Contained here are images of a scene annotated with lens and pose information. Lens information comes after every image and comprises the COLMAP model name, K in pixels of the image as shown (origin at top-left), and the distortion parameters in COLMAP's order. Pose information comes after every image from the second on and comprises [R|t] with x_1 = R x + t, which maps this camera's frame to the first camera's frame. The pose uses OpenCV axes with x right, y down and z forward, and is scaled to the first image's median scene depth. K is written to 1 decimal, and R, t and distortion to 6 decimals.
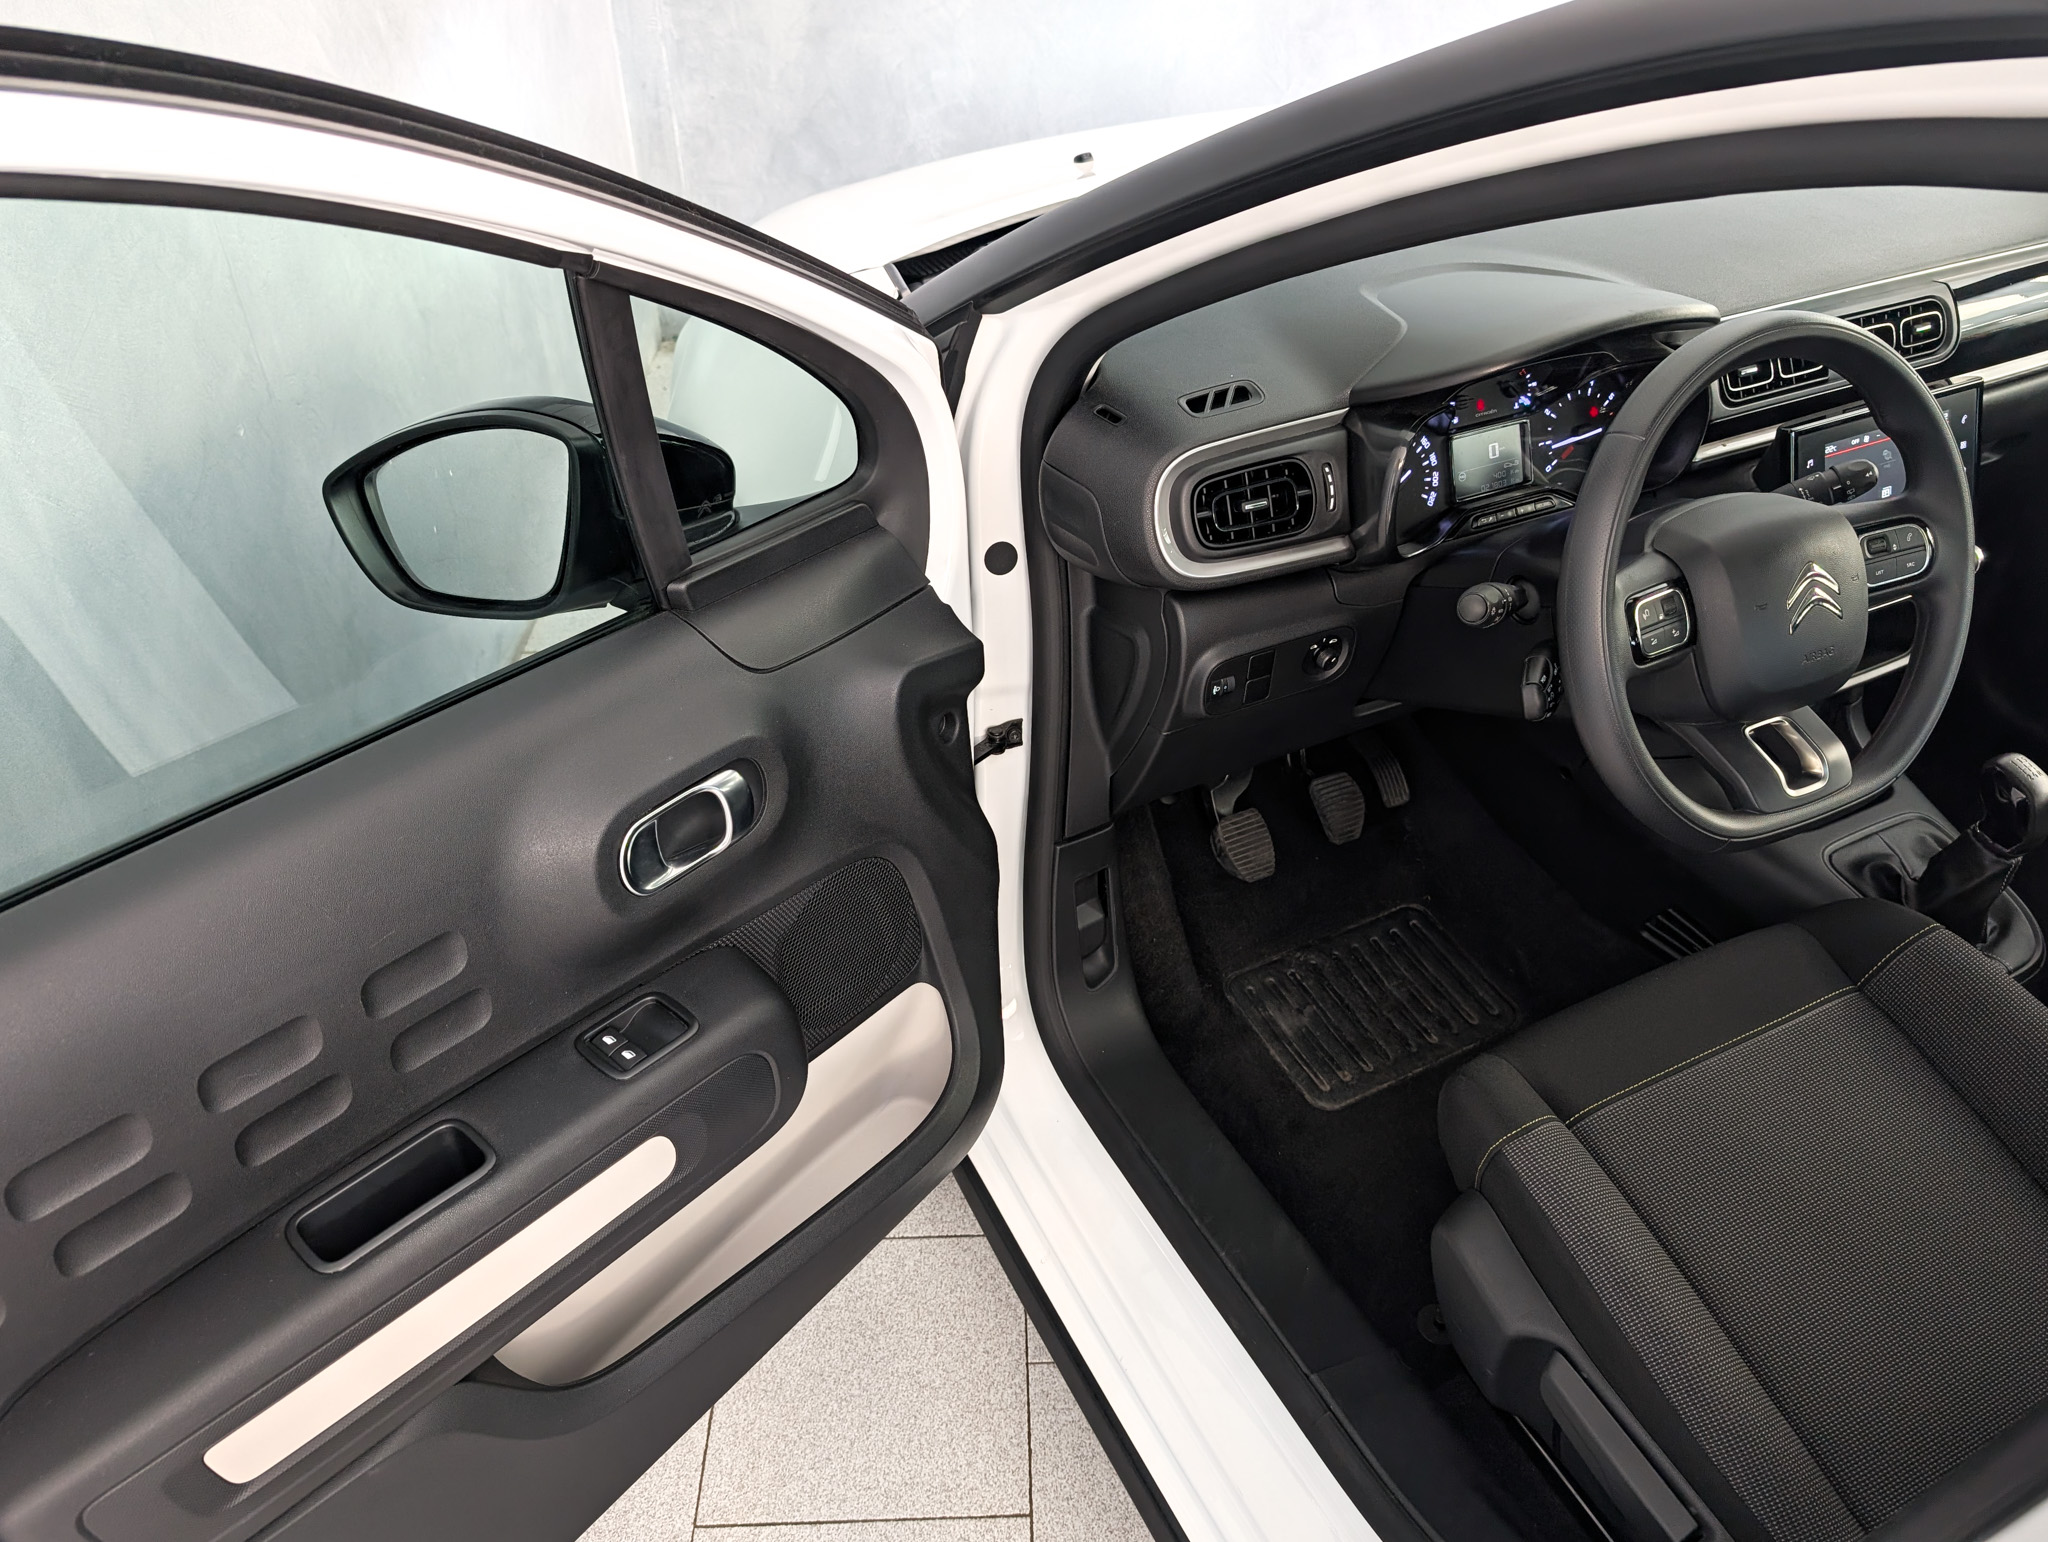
lens RADIAL K [[1538.7, 0, 1020.6], [0, 1538.7, 779.2], [0, 0, 1]] dist [0.001385, -0.001176]
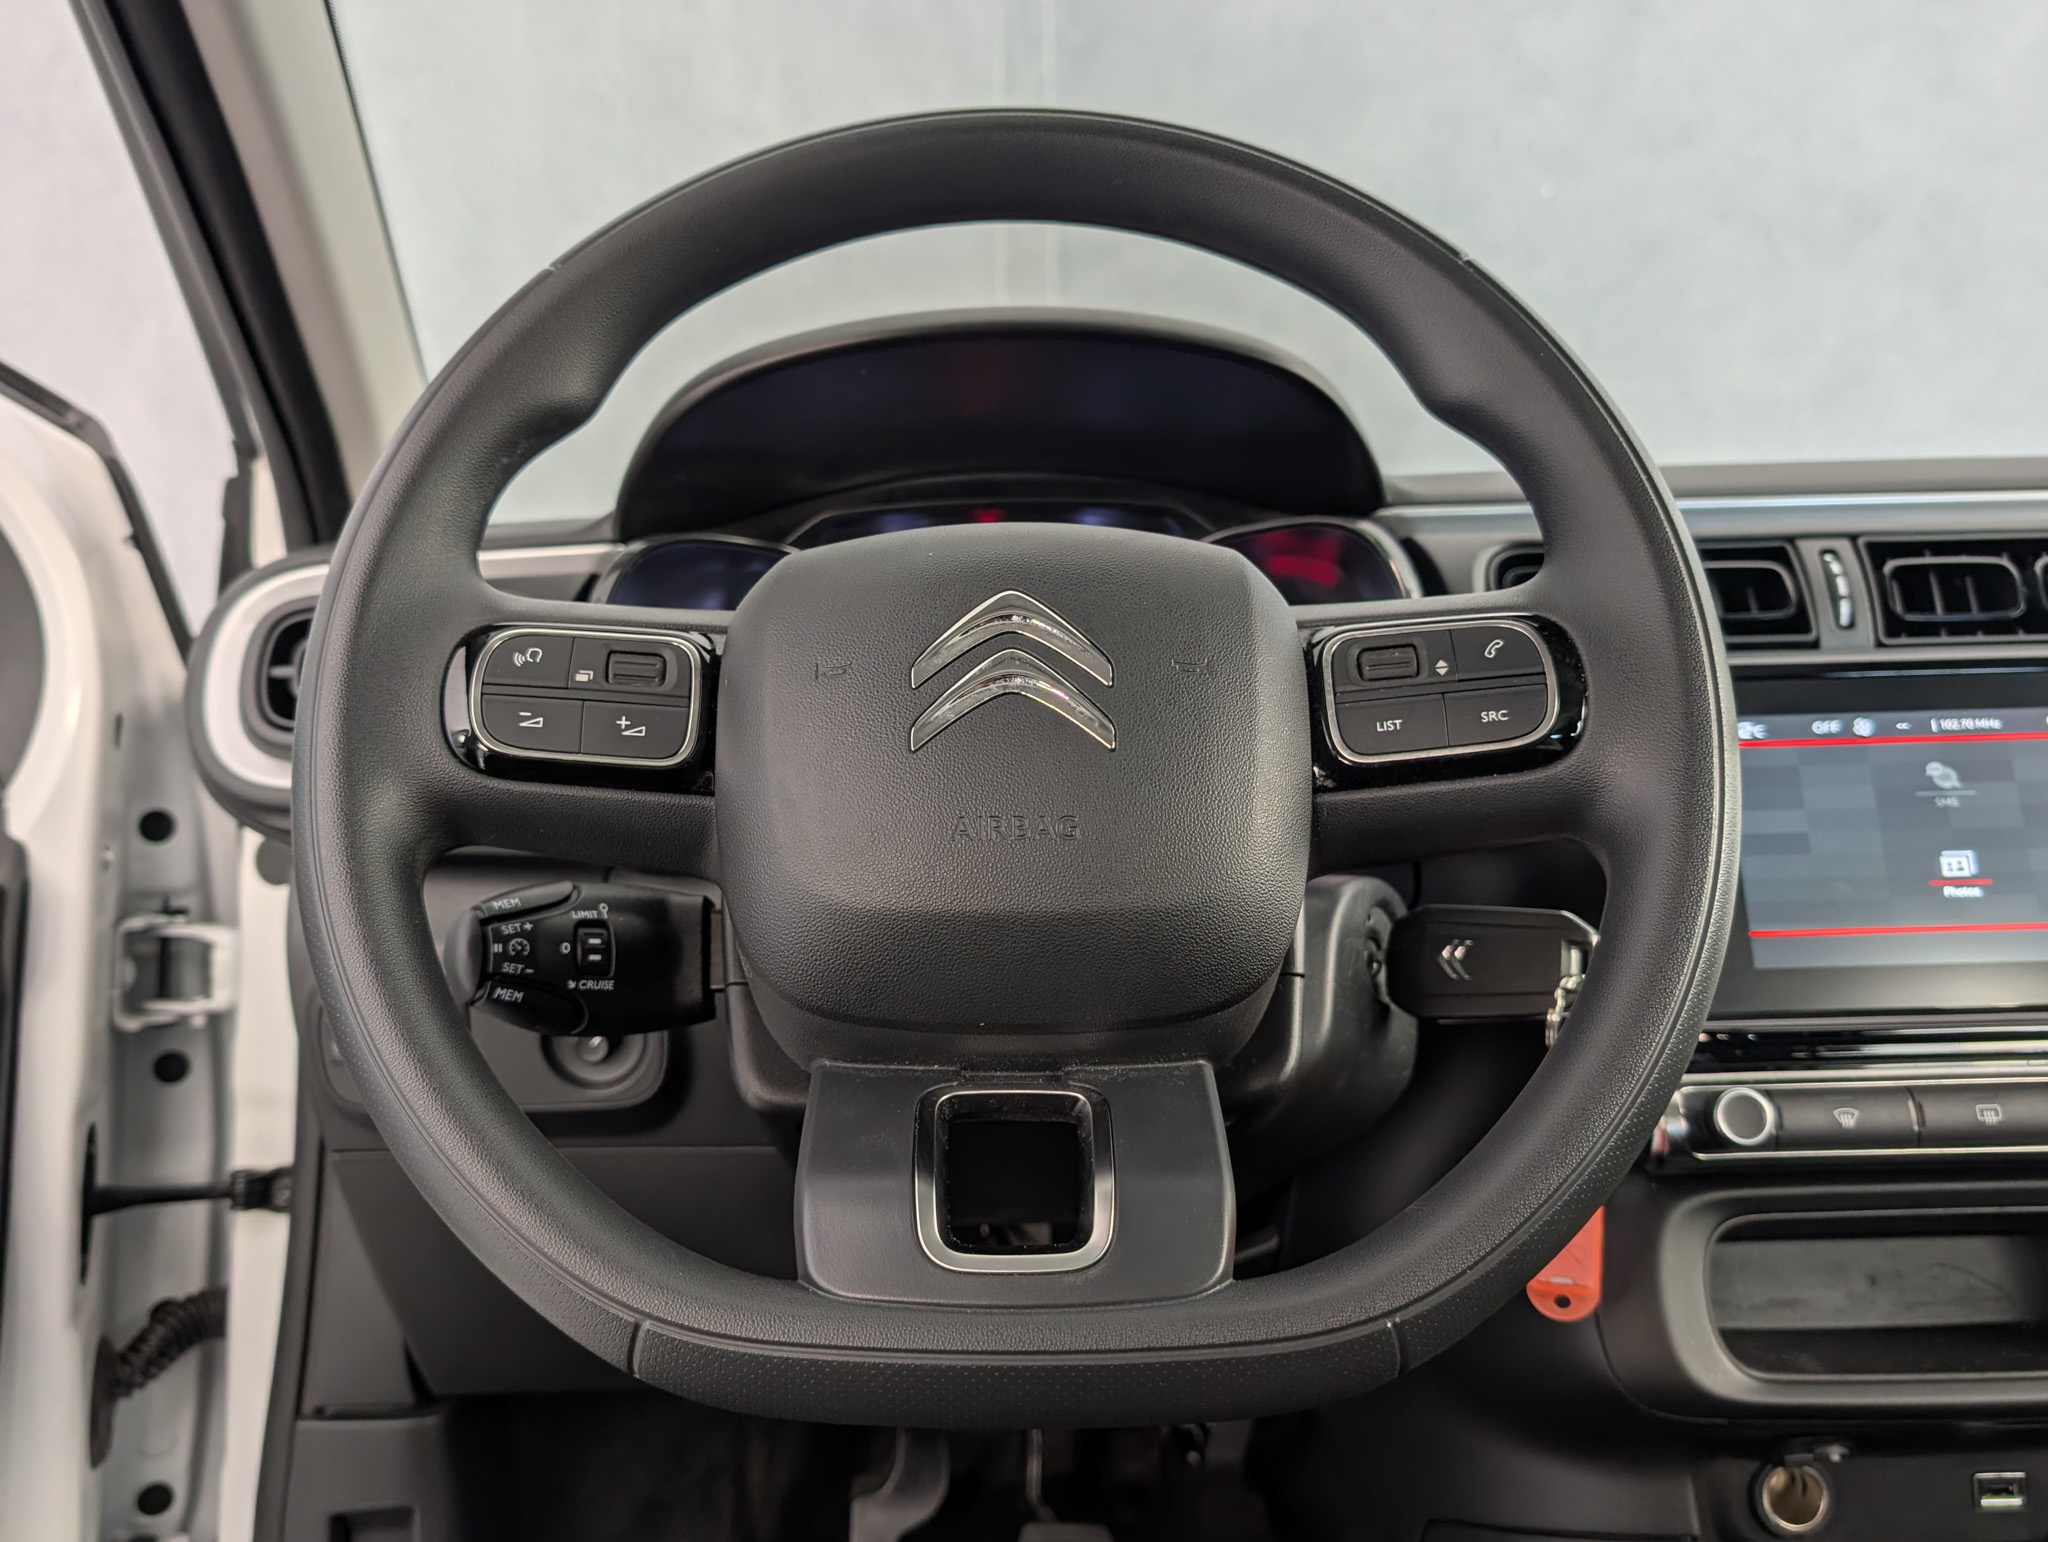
lens RADIAL K [[1688.9, 0, 1001.6], [0, 1688.9, 769.4], [0, 0, 1]] dist [-0.003713, -0.006981]
pose [[0.884545, 0.022166, -0.465928, 0.604384], [-0.266260, 0.844143, -0.465326, 0.074322], [0.382995, 0.535660, 0.752584, 0.615368]]
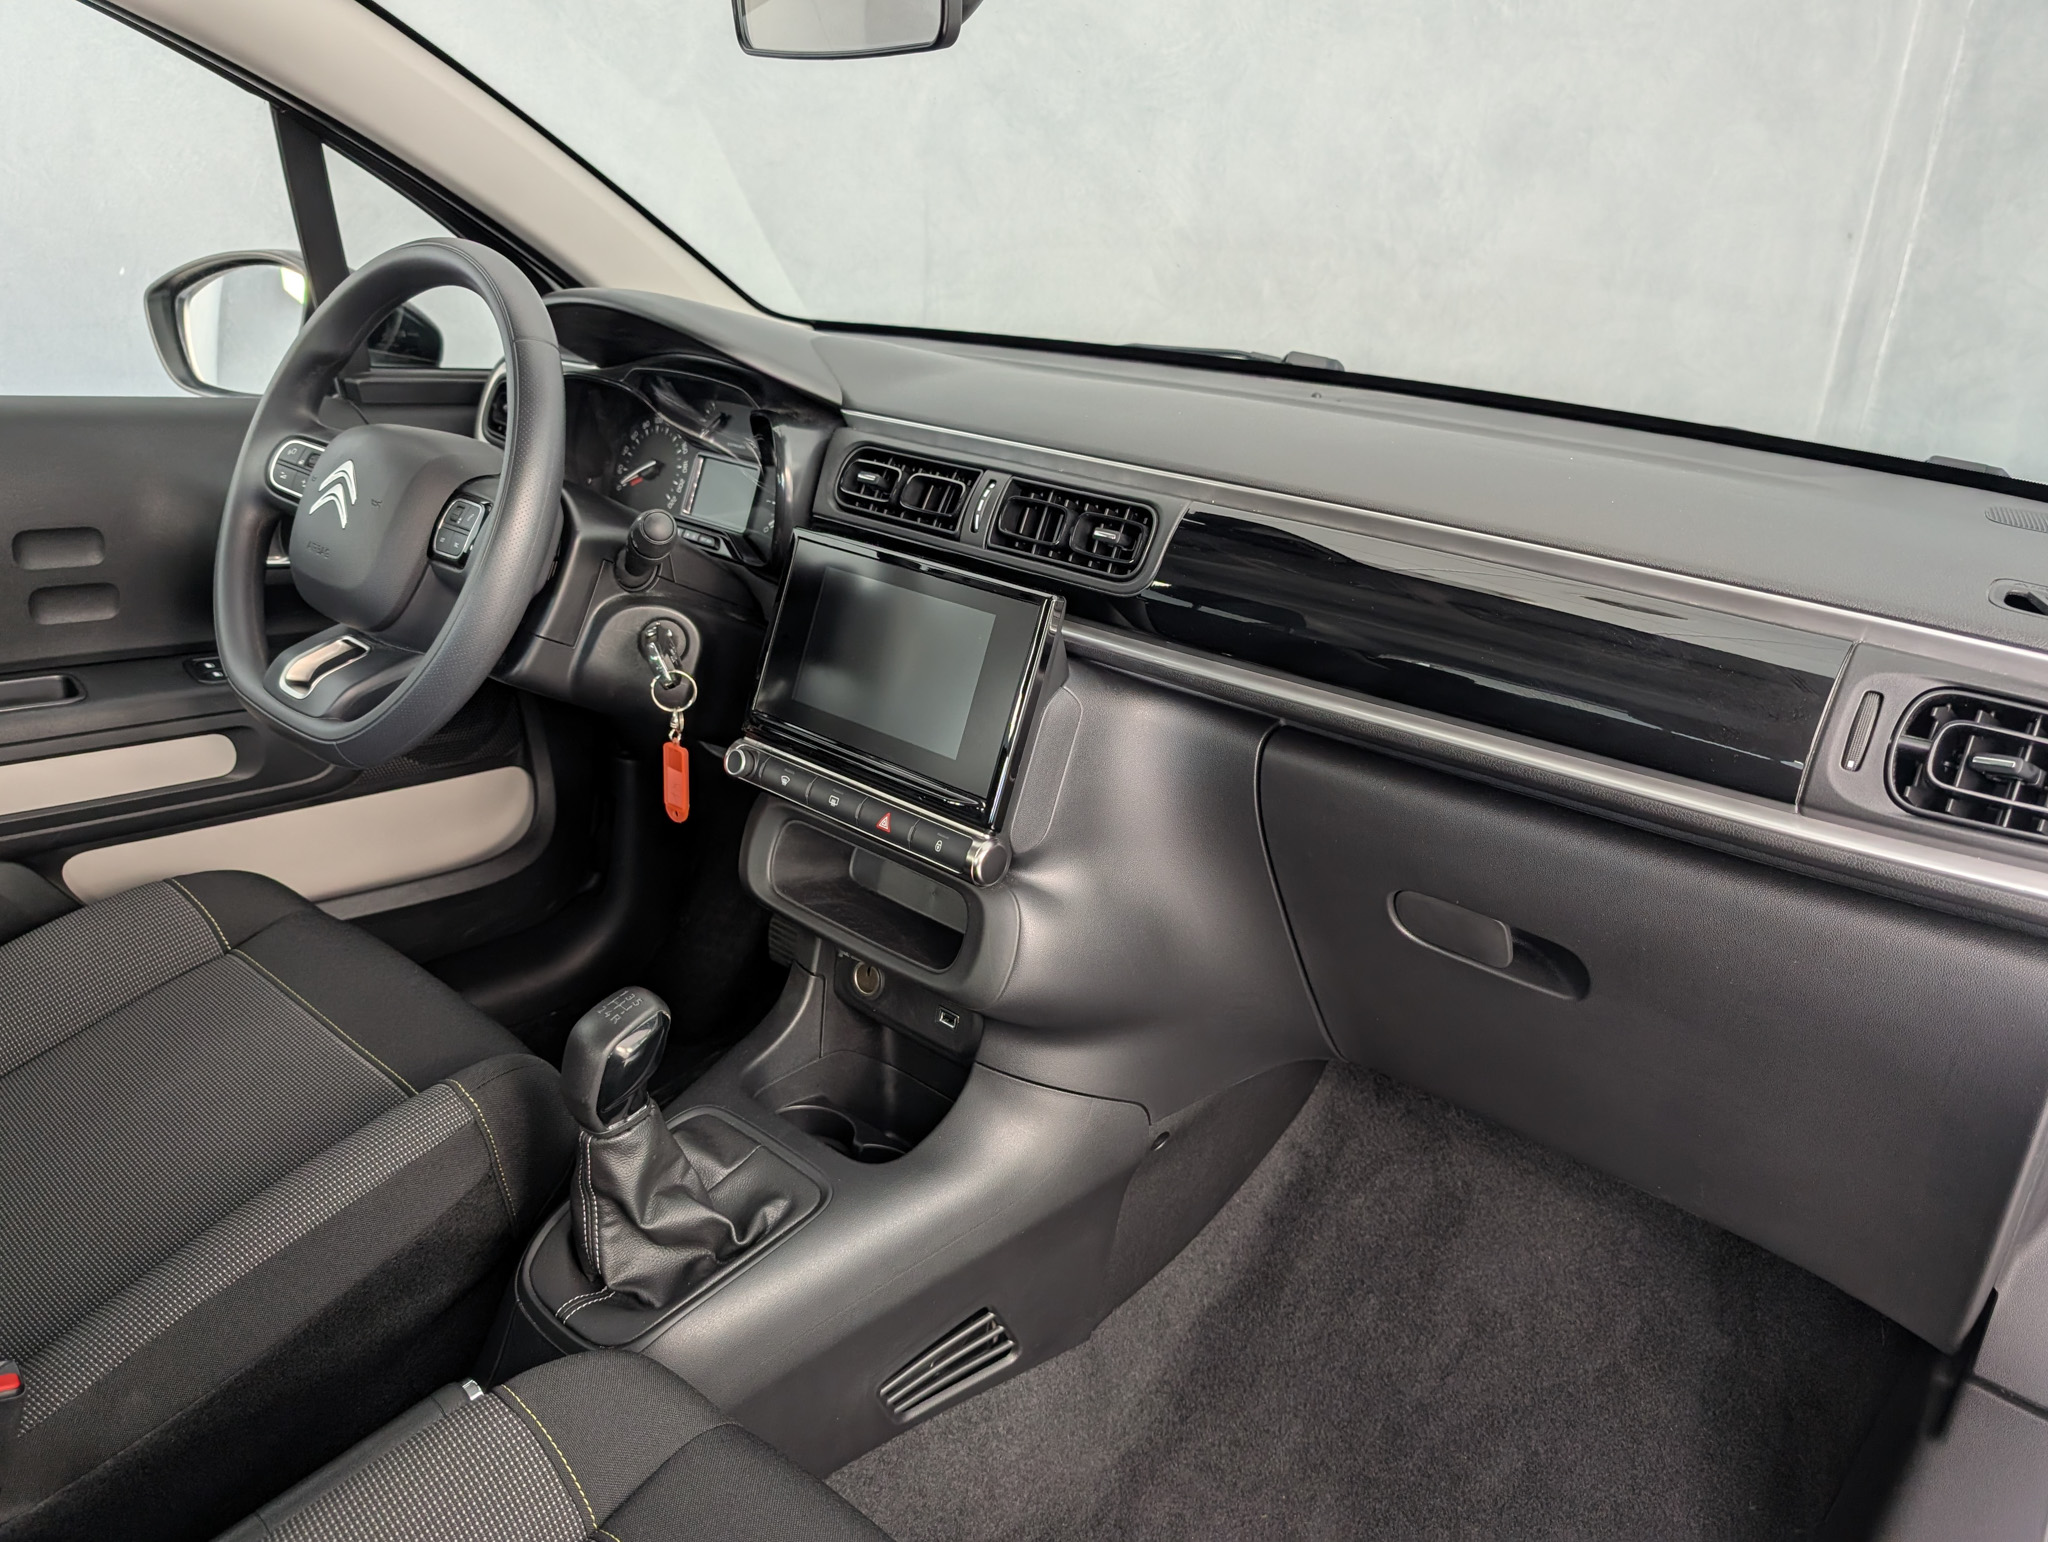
lens RADIAL K [[1572.4, 0, 1025.7], [0, 1572.4, 765.0], [0, 0, 1]] dist [0.053225, -0.067590]
pose [[0.321281, 0.347771, -0.880814, 1.406934], [-0.610800, 0.786891, 0.087895, -0.288639], [0.723673, 0.509762, 0.465232, 0.796986]]
